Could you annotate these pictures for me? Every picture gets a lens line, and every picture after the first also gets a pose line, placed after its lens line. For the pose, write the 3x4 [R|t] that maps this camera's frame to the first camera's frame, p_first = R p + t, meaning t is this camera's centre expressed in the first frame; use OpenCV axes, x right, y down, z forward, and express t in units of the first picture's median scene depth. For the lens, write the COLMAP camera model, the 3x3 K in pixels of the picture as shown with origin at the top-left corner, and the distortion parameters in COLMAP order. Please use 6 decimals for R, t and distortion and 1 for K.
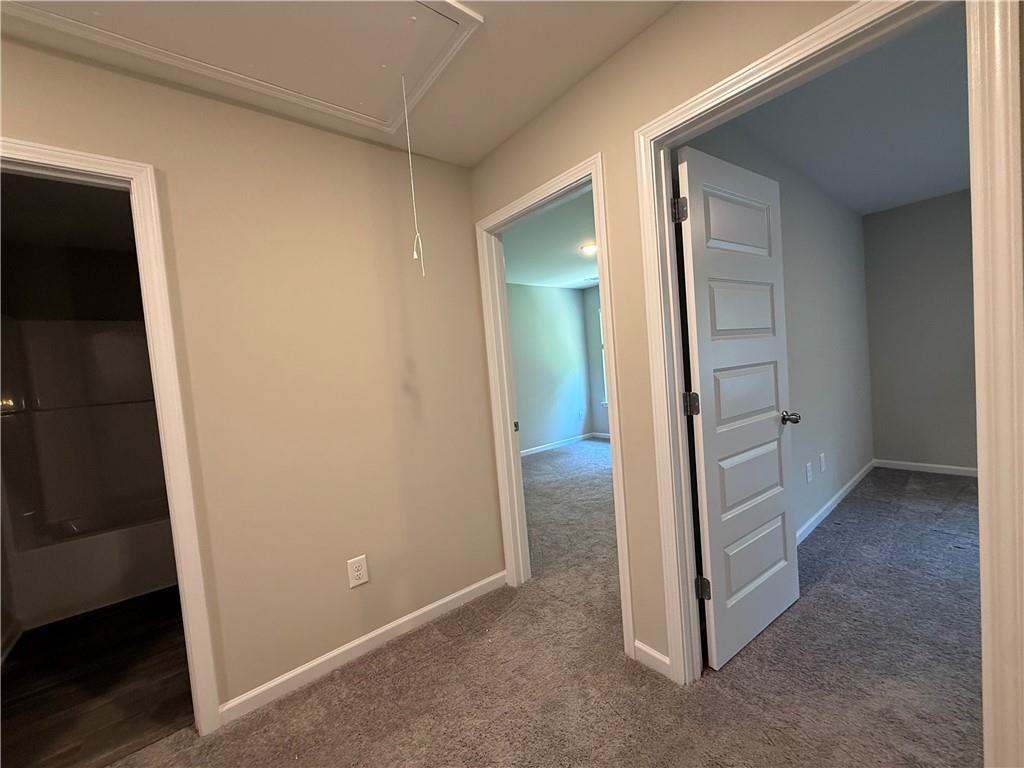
lens RADIAL K [[408.3, 0, 512.0], [0, 408.3, 384.0], [0, 0, 1]] dist [0.000963, 0.000025]
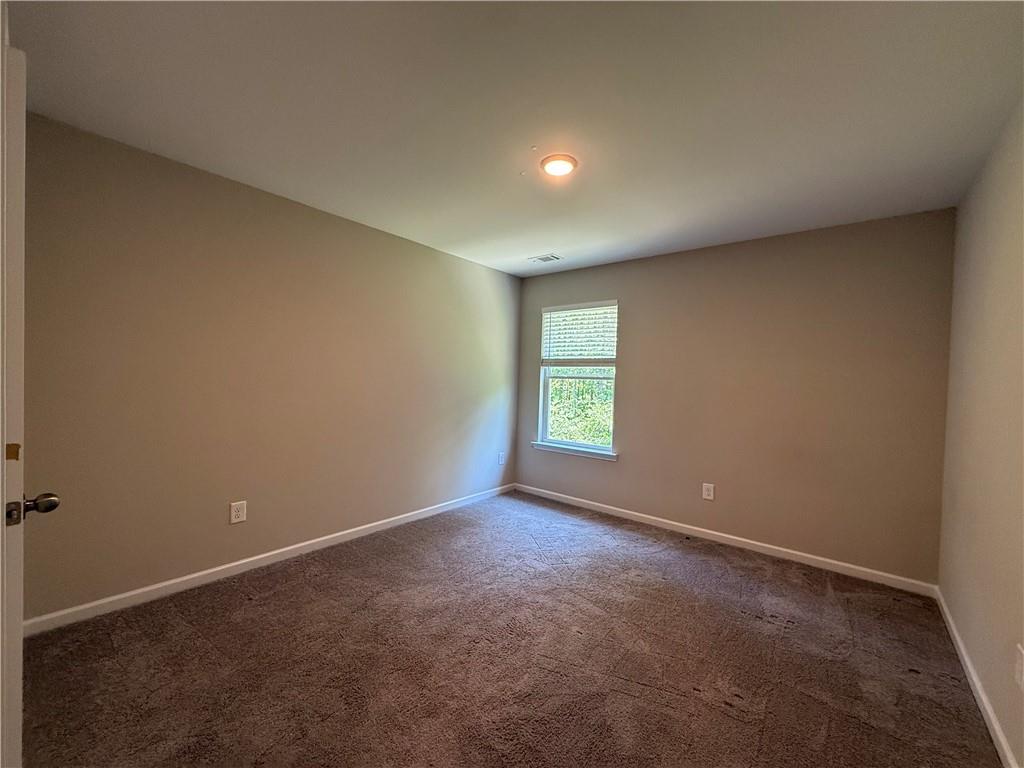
lens RADIAL K [[408.3, 0, 512.0], [0, 408.3, 384.0], [0, 0, 1]] dist [0.000963, 0.000025]
pose [[0.974568, 0.110619, 0.194885, 0.057938], [-0.103394, 0.993534, -0.046900, -0.024311], [-0.198813, 0.025558, 0.979704, 0.462808]]
